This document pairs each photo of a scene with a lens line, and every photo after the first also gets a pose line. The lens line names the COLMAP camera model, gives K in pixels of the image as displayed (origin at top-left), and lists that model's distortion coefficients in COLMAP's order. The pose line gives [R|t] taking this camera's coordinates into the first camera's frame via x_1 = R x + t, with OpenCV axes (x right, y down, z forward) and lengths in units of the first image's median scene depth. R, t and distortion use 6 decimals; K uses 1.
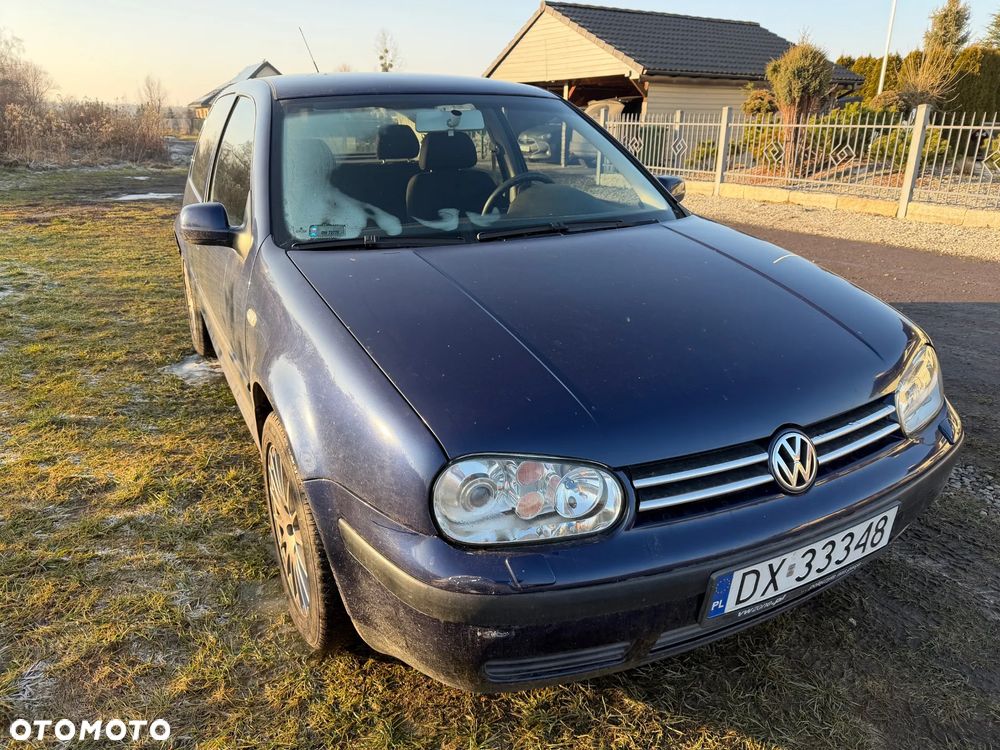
lens RADIAL K [[710.0, 0, 496.4], [0, 710.0, 372.8], [0, 0, 1]] dist [0.018066, -0.022350]
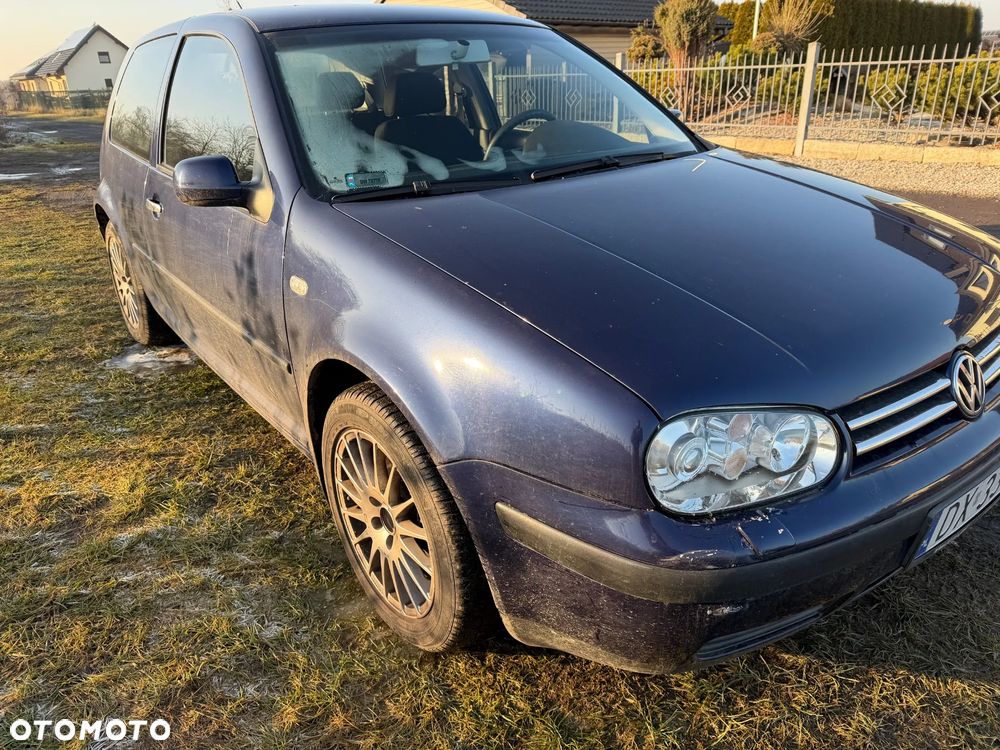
lens RADIAL K [[710.0, 0, 488.0], [0, 710.0, 379.2], [0, 0, 1]] dist [0.018066, -0.022350]
pose [[0.984803, -0.097623, 0.143645, -0.220951], [0.089233, 0.993968, 0.063752, -0.000022], [-0.149002, -0.049965, 0.987574, 0.103926]]
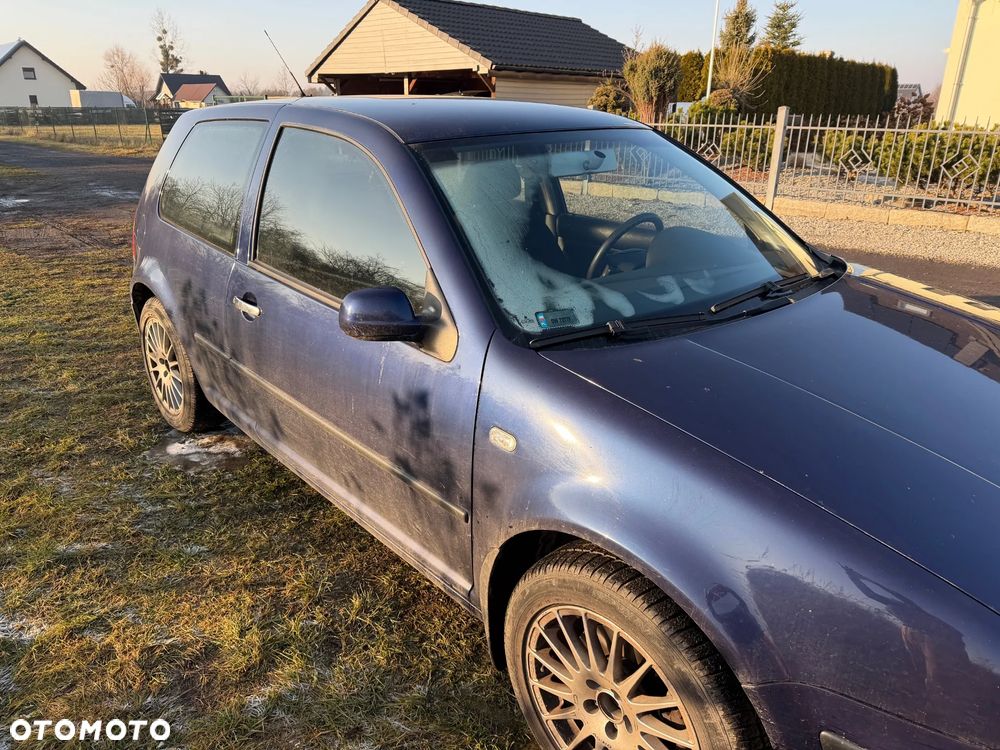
lens RADIAL K [[710.0, 0, 486.9], [0, 710.0, 368.1], [0, 0, 1]] dist [0.018066, -0.022350]
pose [[0.967249, -0.084946, 0.239195, -0.472392], [0.082229, 0.996385, 0.021335, -0.153303], [-0.240143, -0.000967, 0.970737, 0.216682]]
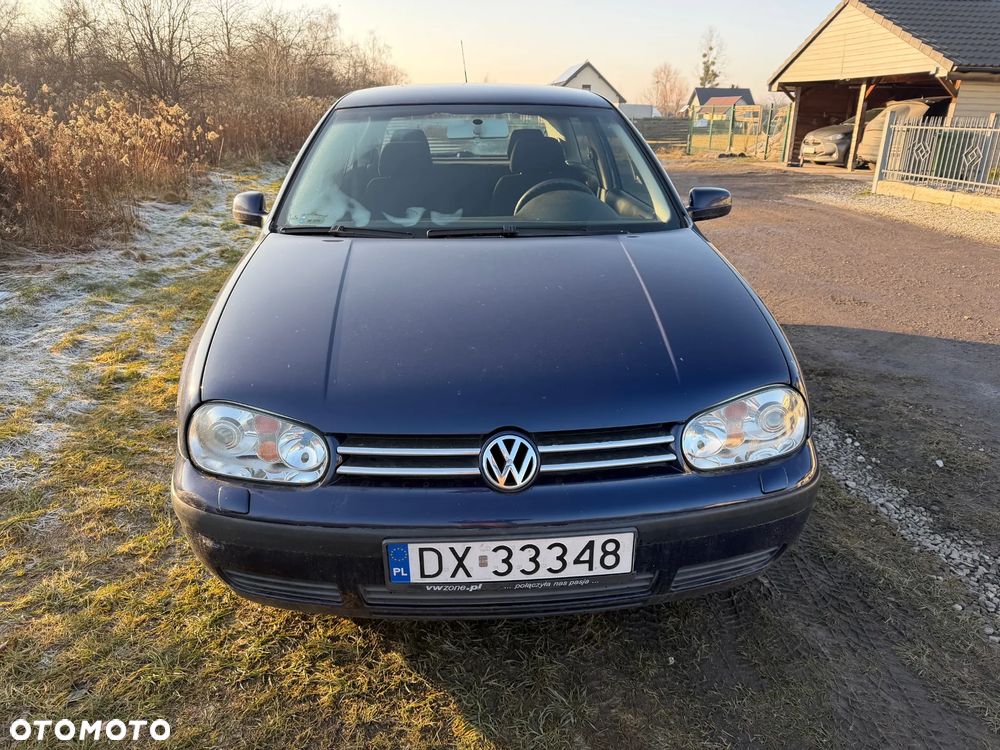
lens RADIAL K [[710.0, 0, 495.9], [0, 710.0, 359.8], [0, 0, 1]] dist [0.018066, -0.022350]
pose [[0.913595, 0.140556, -0.381560, 0.499459], [-0.145625, 0.989215, 0.015721, -0.025451], [0.379655, 0.041202, 0.924210, 0.008023]]
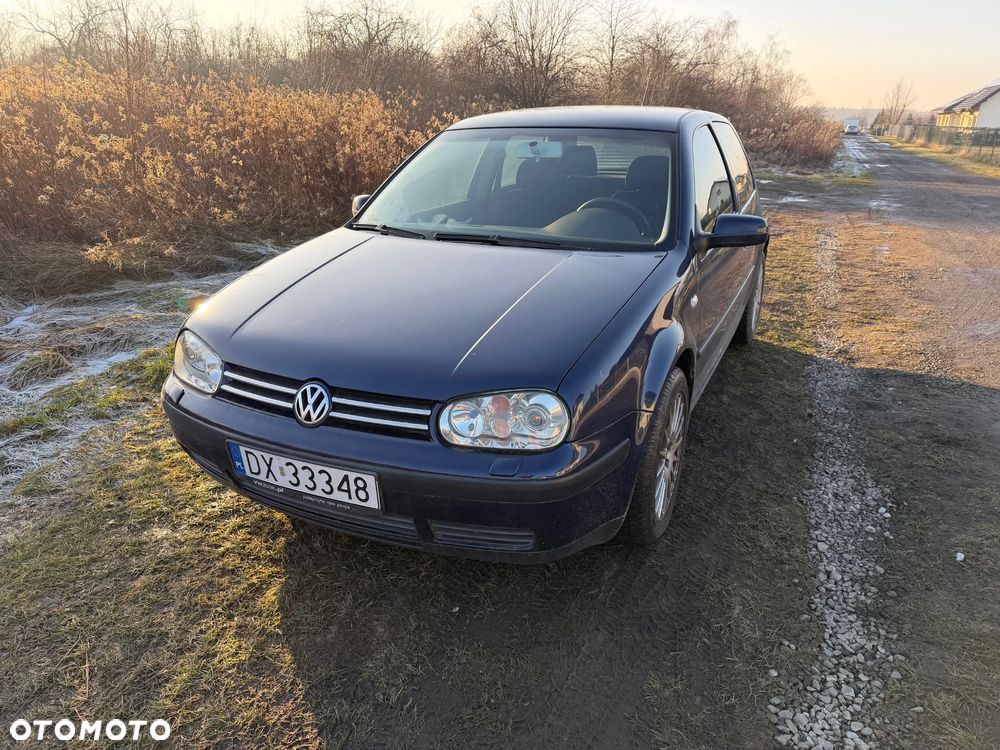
lens RADIAL K [[710.0, 0, 502.2], [0, 710.0, 365.5], [0, 0, 1]] dist [0.018066, -0.022350]
pose [[0.605707, 0.271210, -0.748040, 1.077544], [-0.282371, 0.952194, 0.116586, -0.141269], [0.743899, 0.140608, 0.653332, 0.223053]]
